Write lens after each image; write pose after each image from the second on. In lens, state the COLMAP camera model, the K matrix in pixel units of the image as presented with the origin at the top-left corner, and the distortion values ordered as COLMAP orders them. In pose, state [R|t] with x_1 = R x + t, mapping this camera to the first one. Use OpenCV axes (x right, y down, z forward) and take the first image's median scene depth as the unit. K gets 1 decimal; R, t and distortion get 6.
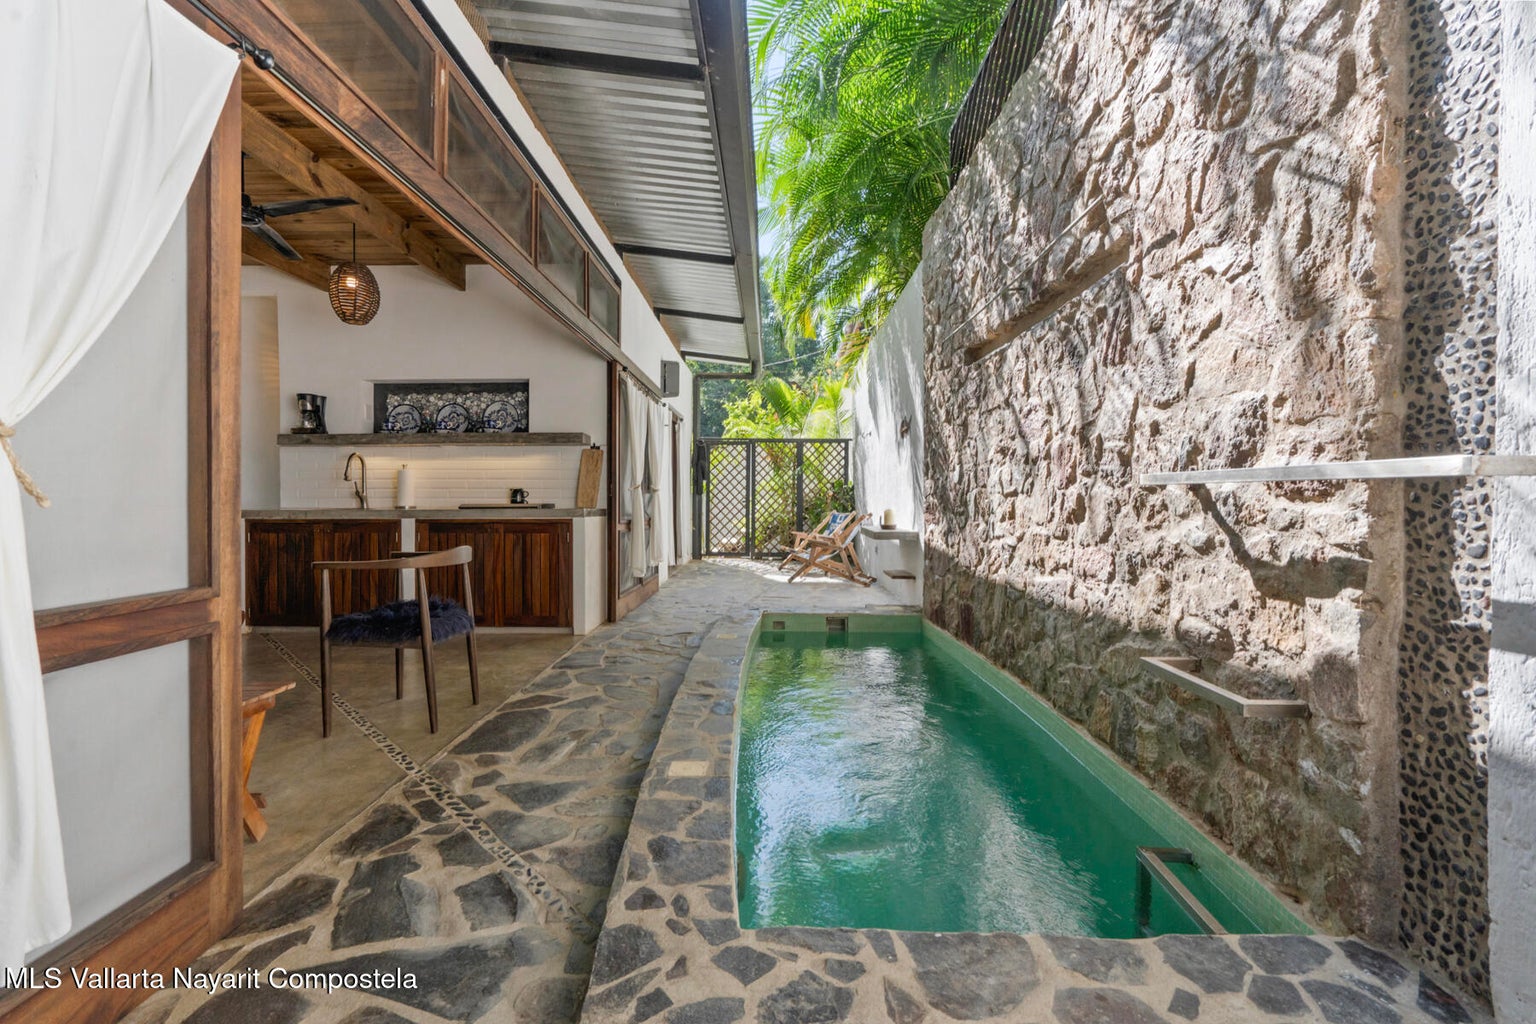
lens RADIAL K [[703.9, 0, 768.0], [0, 703.9, 512.0], [0, 0, 1]] dist [-0.000606, -0.000098]
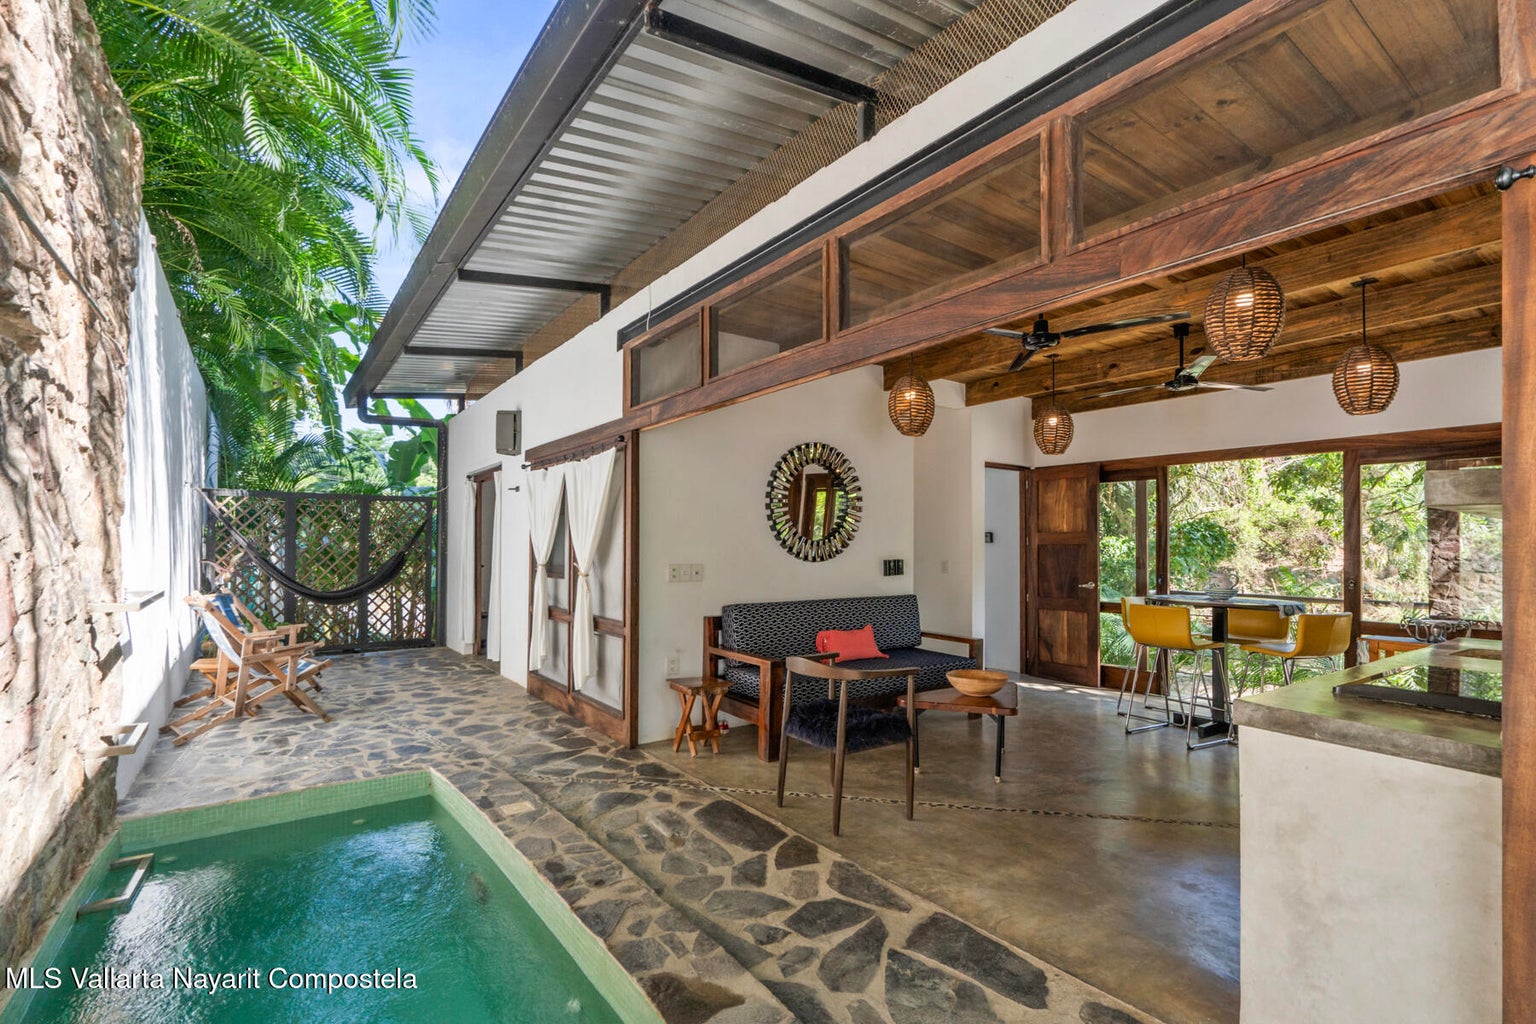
lens RADIAL K [[700.9, 0, 766.0], [0, 700.9, 541.5], [0, 0, 1]] dist [-0.000007, 0.000017]
pose [[-0.808242, -0.010827, -0.588751, 0.330674], [-0.018447, 0.999806, 0.006938, -0.190373], [0.588562, 0.016469, -0.808284, 2.568445]]
